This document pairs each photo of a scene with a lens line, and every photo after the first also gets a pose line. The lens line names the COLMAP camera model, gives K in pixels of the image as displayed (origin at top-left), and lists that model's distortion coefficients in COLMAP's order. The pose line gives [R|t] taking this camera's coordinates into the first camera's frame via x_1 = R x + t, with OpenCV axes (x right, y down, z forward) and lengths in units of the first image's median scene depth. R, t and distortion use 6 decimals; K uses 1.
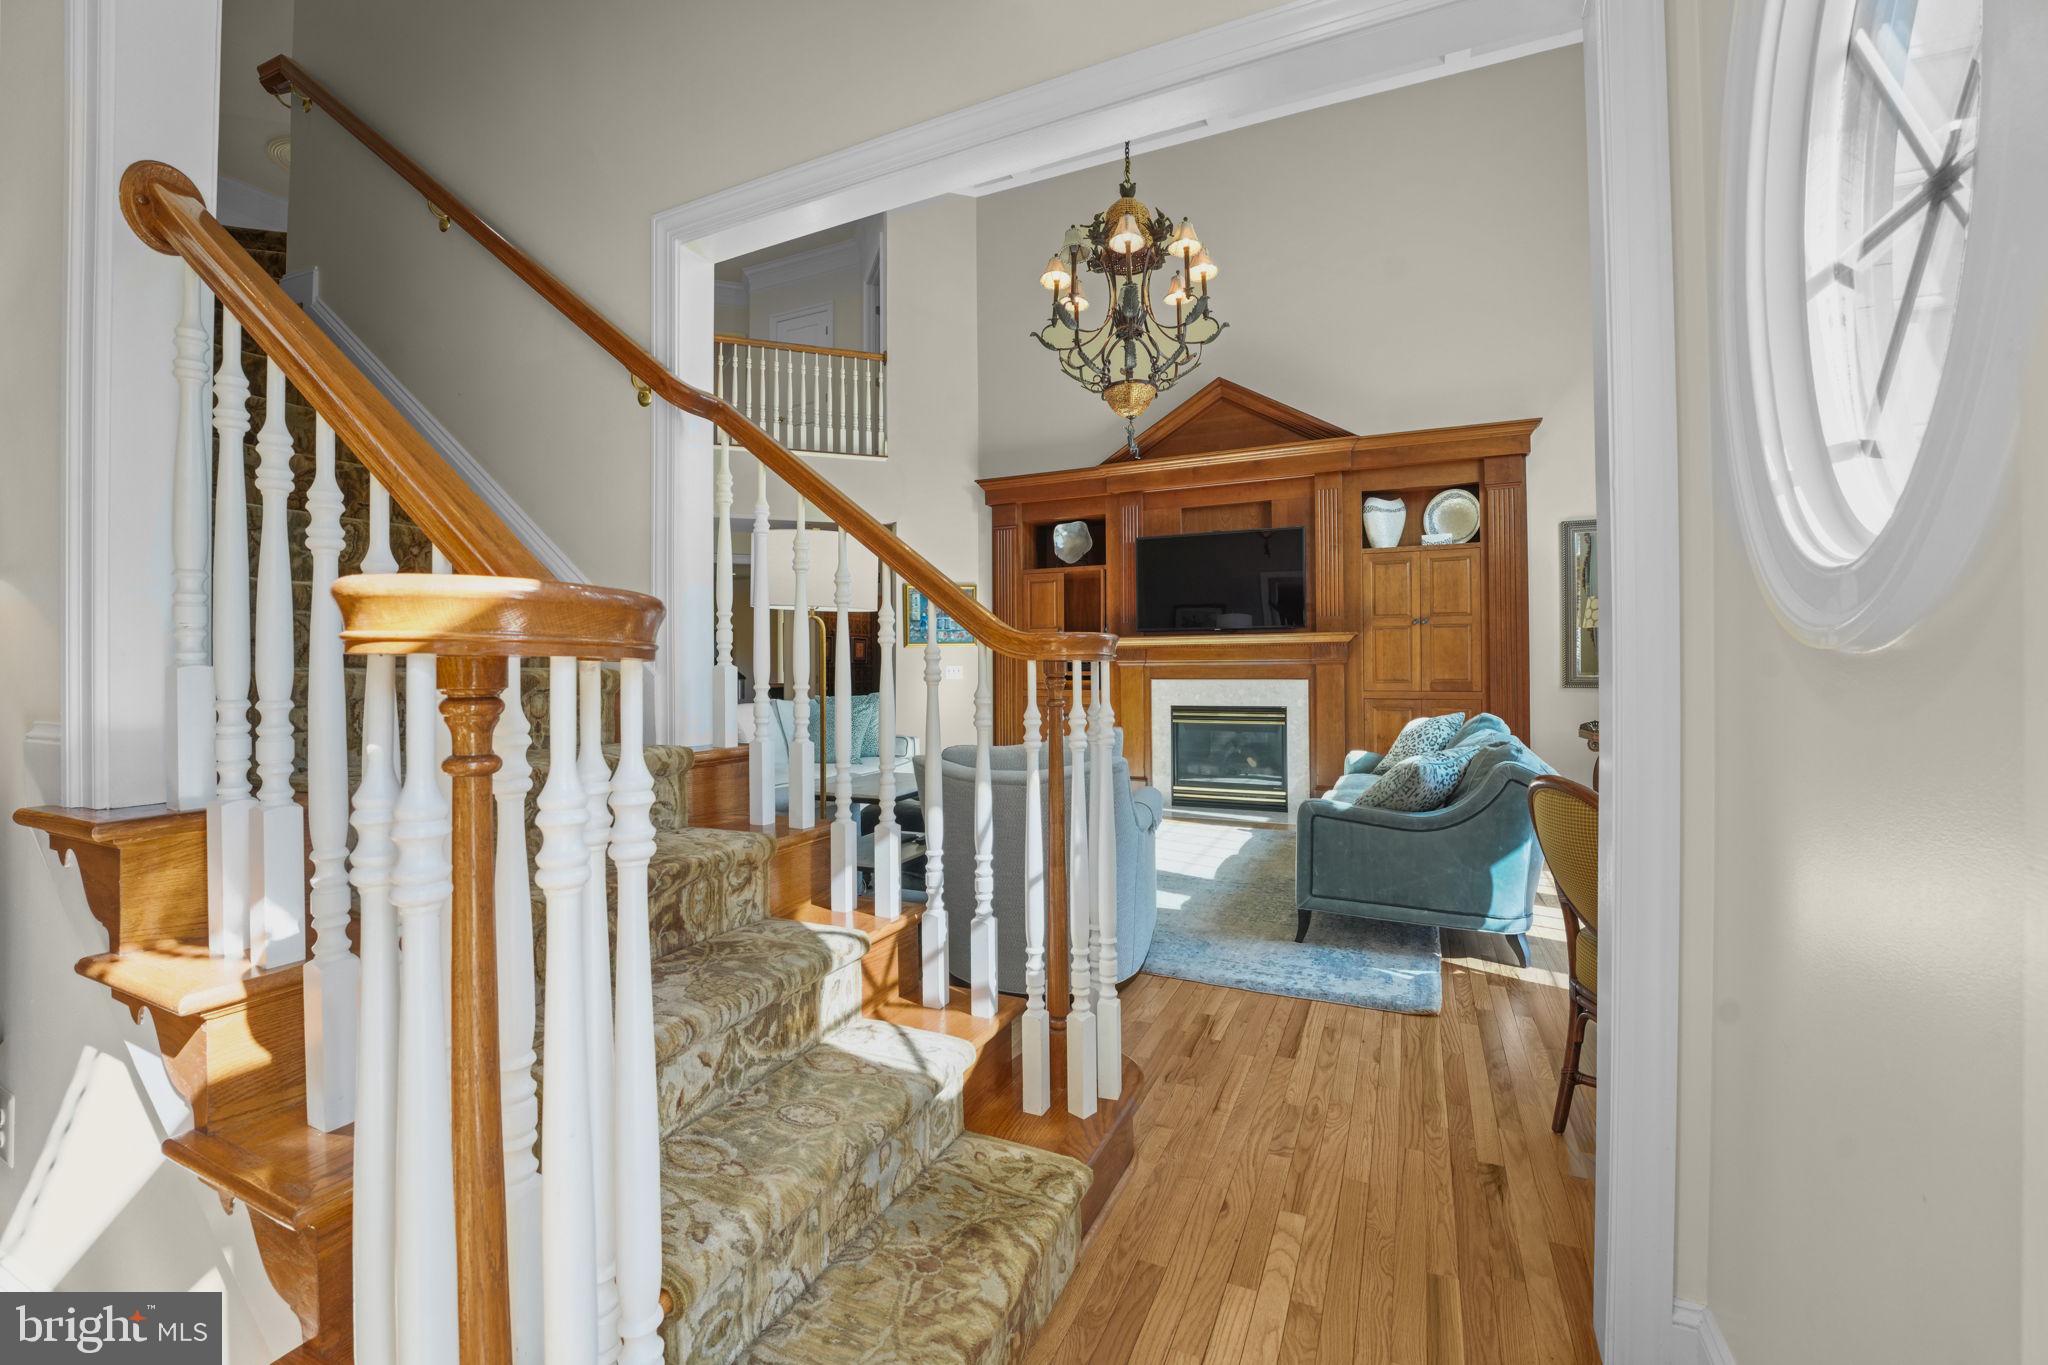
lens RADIAL K [[847.7, 0, 1007.0], [0, 847.7, 658.4], [0, 0, 1]] dist [-0.018803, 0.000087]
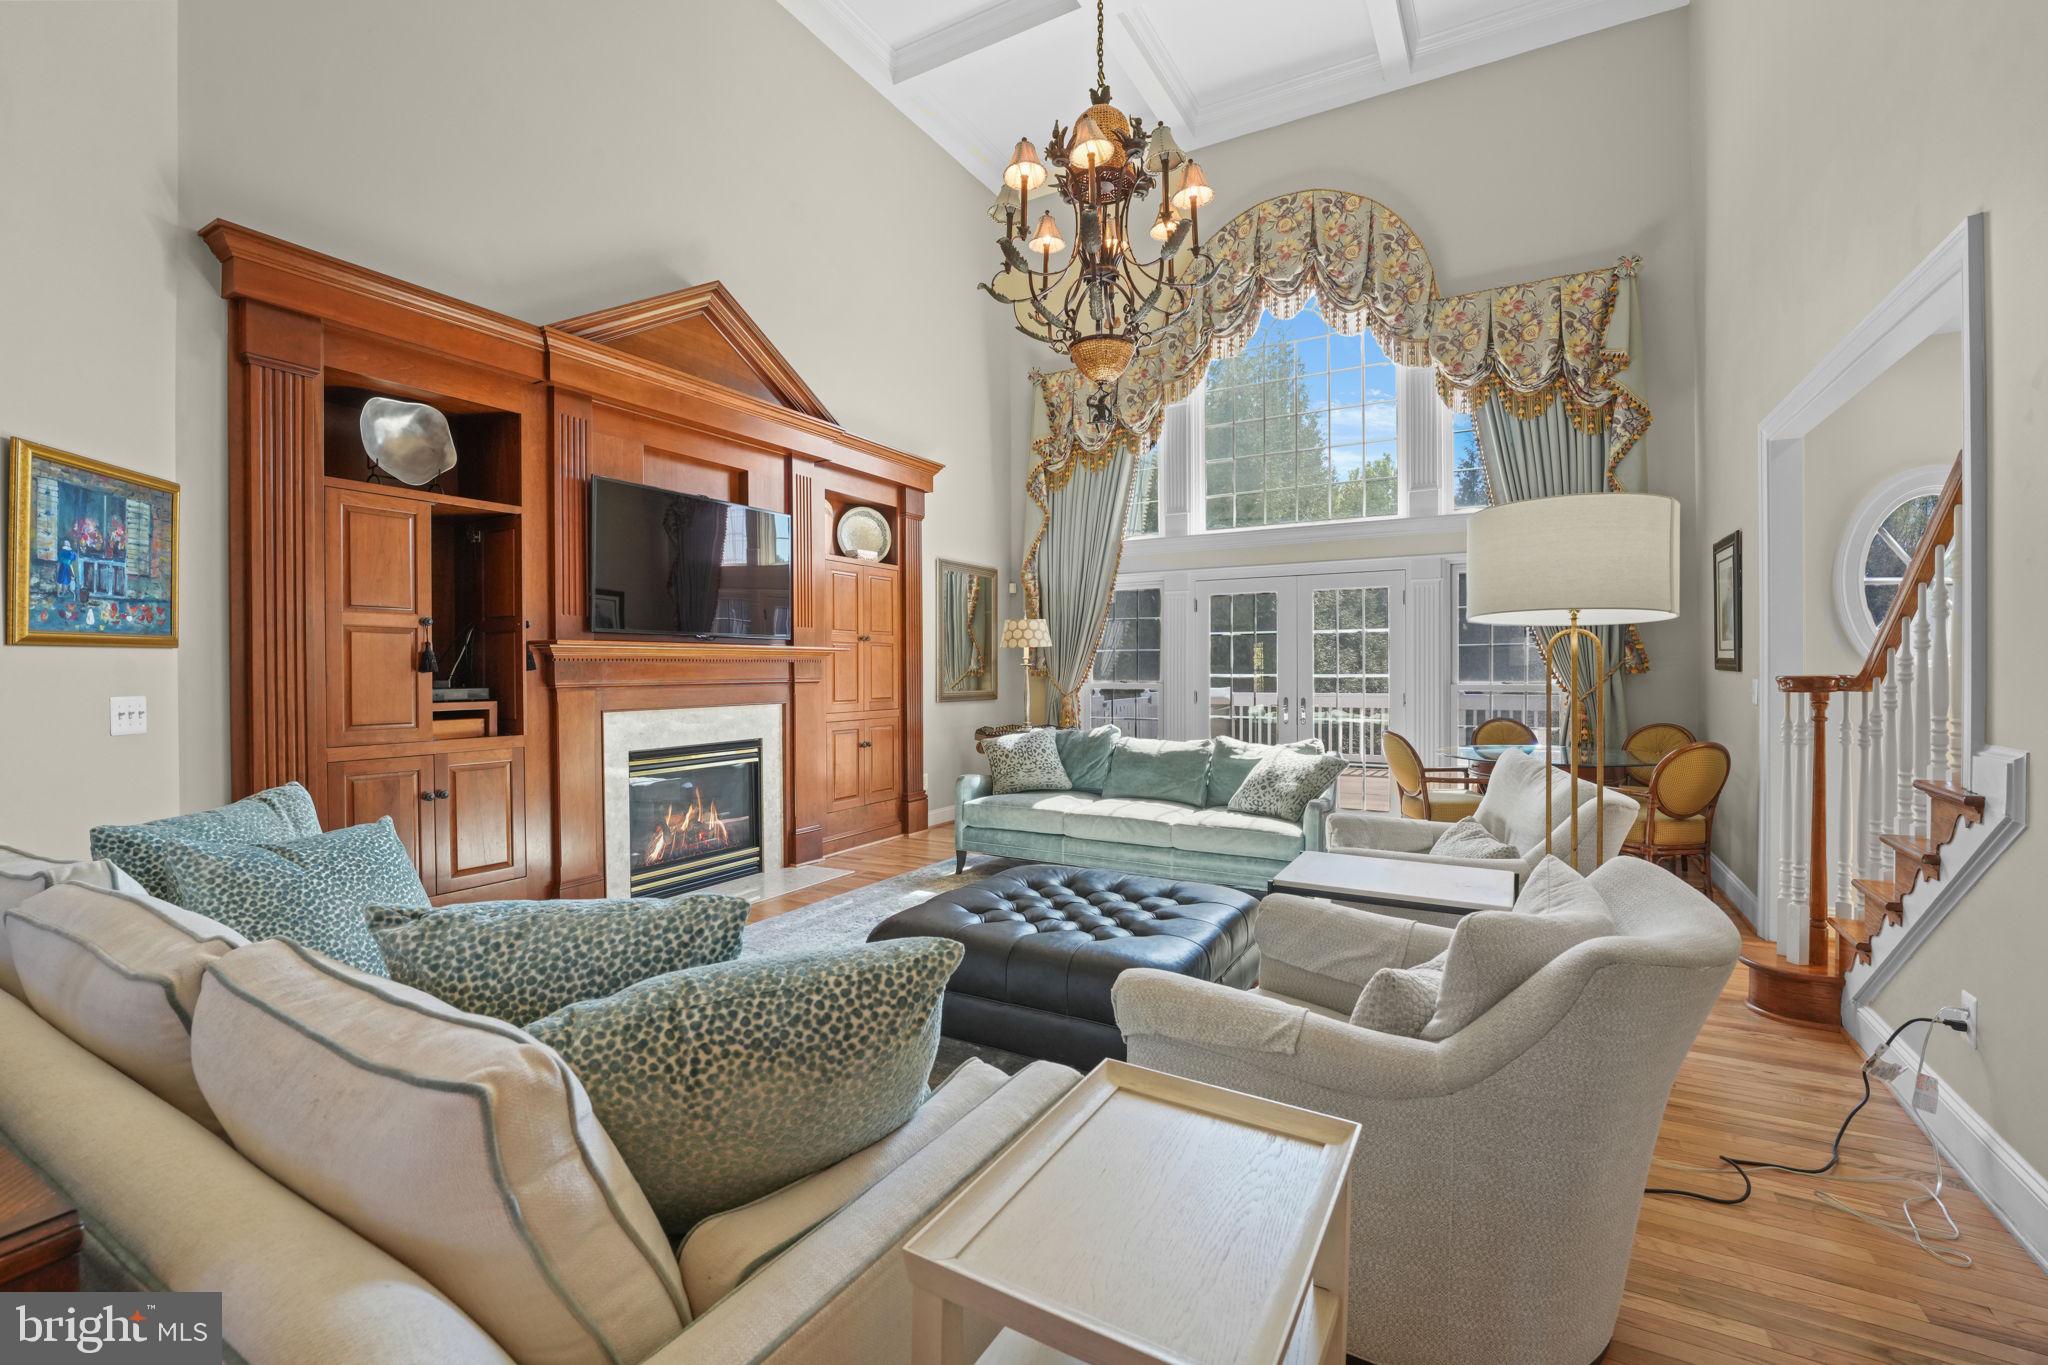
lens RADIAL K [[850.8, 0, 1024.0], [0, 850.8, 682.5], [0, 0, 1]] dist [-0.019484, 0.001082]
pose [[0.085855, -0.011000, 0.996247, -0.451604], [-0.004021, 0.999927, 0.011387, -0.004867], [-0.996300, -0.004984, 0.085804, 0.707889]]
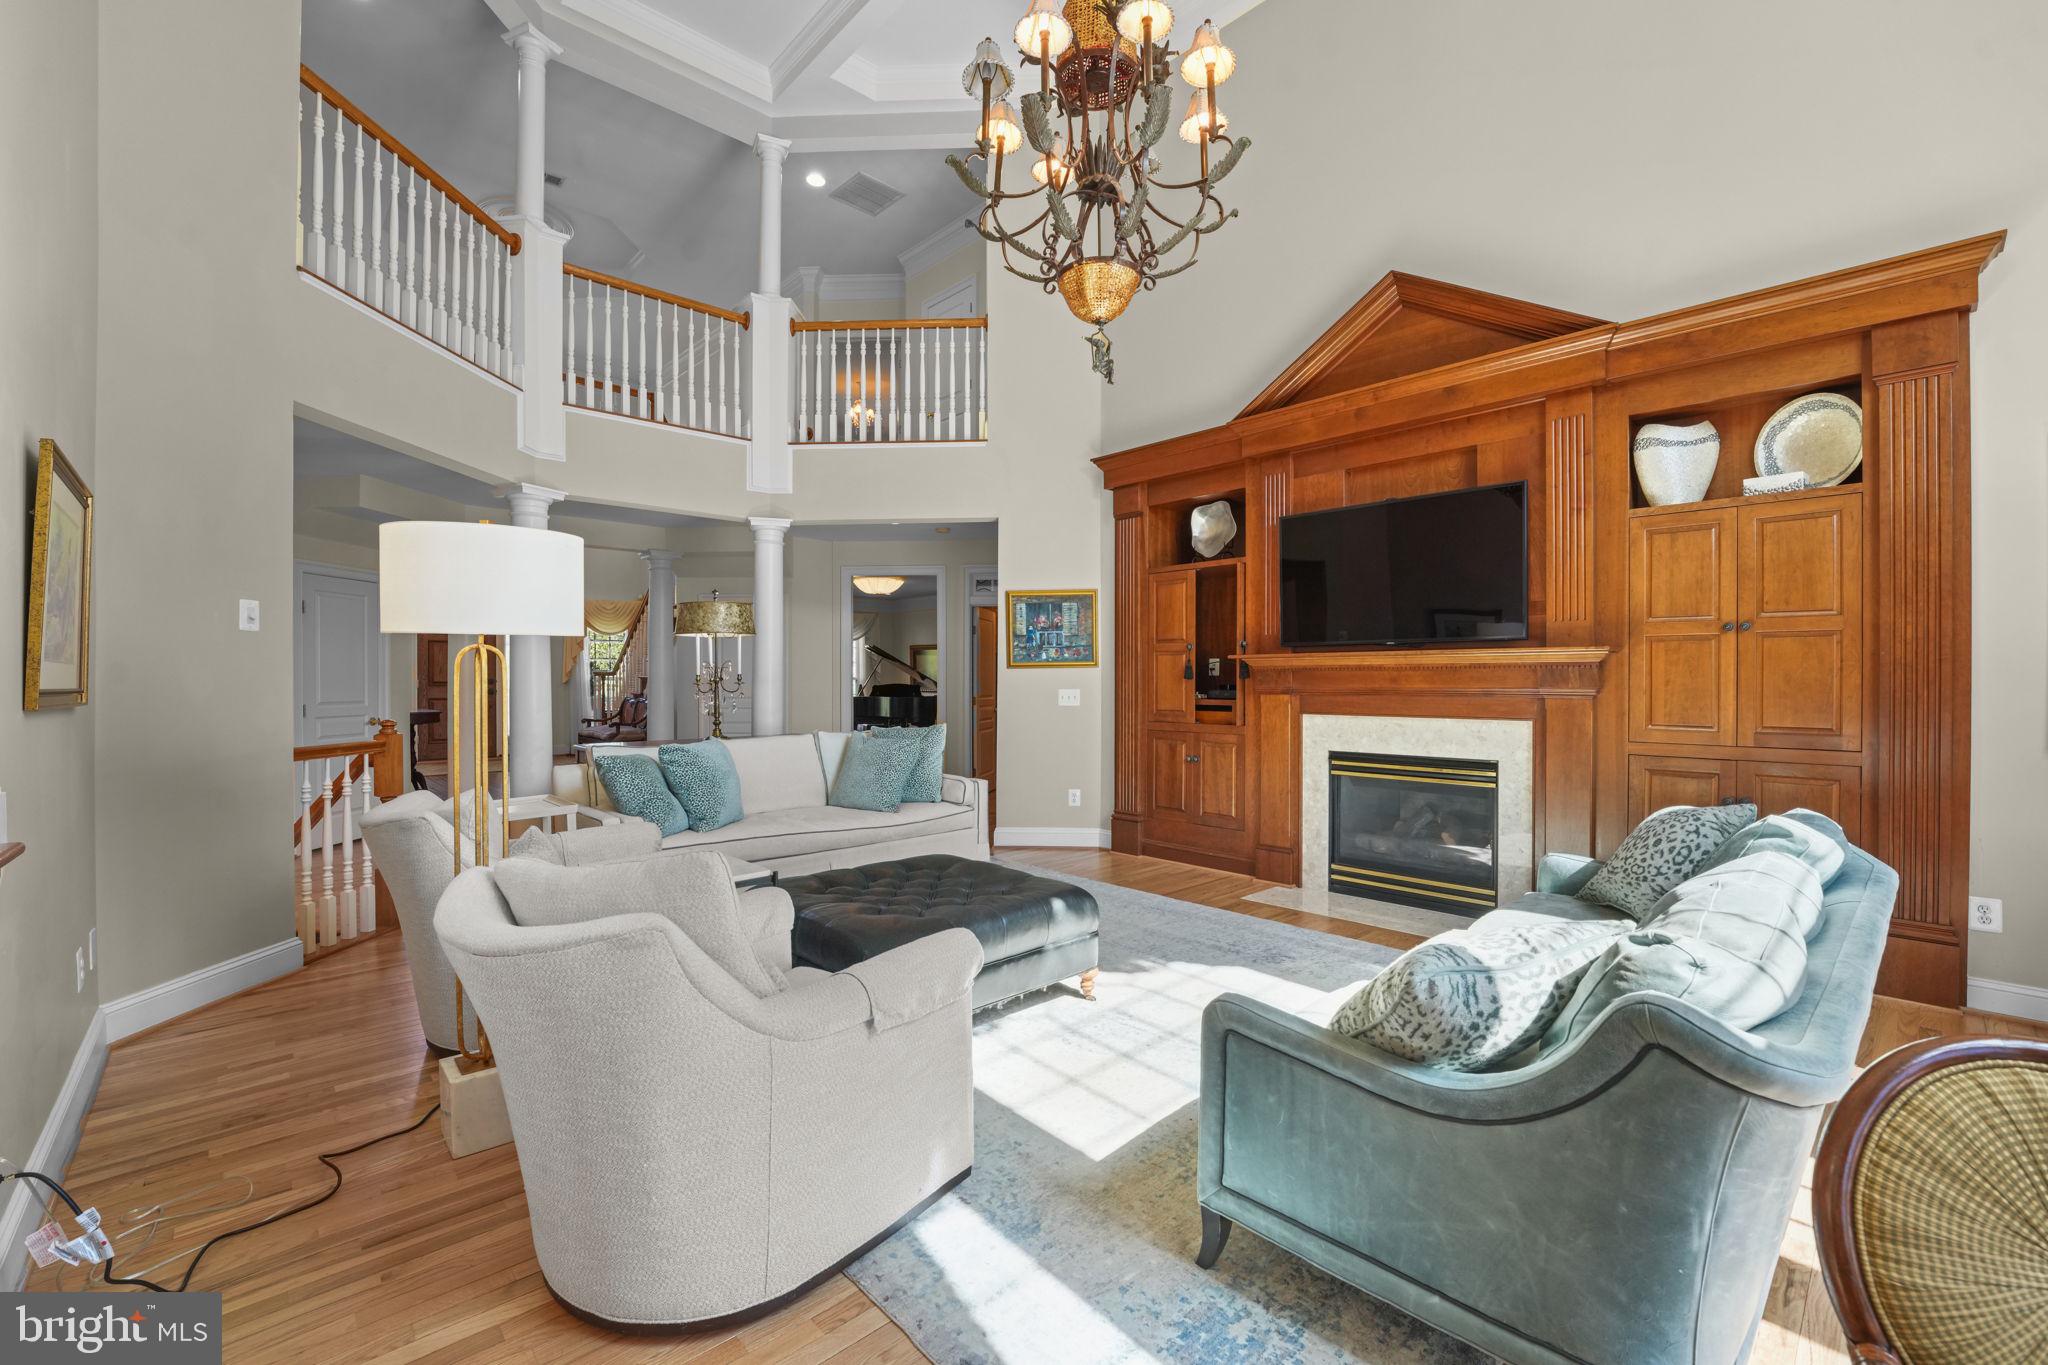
lens RADIAL K [[850.8, 0, 1024.0], [0, 850.8, 682.5], [0, 0, 1]] dist [-0.019484, 0.001082]
pose [[0.929576, 0.004483, -0.368604, 0.237170], [0.002757, 0.999814, 0.019112, -0.017368], [0.368621, -0.018782, 0.929390, 0.267422]]
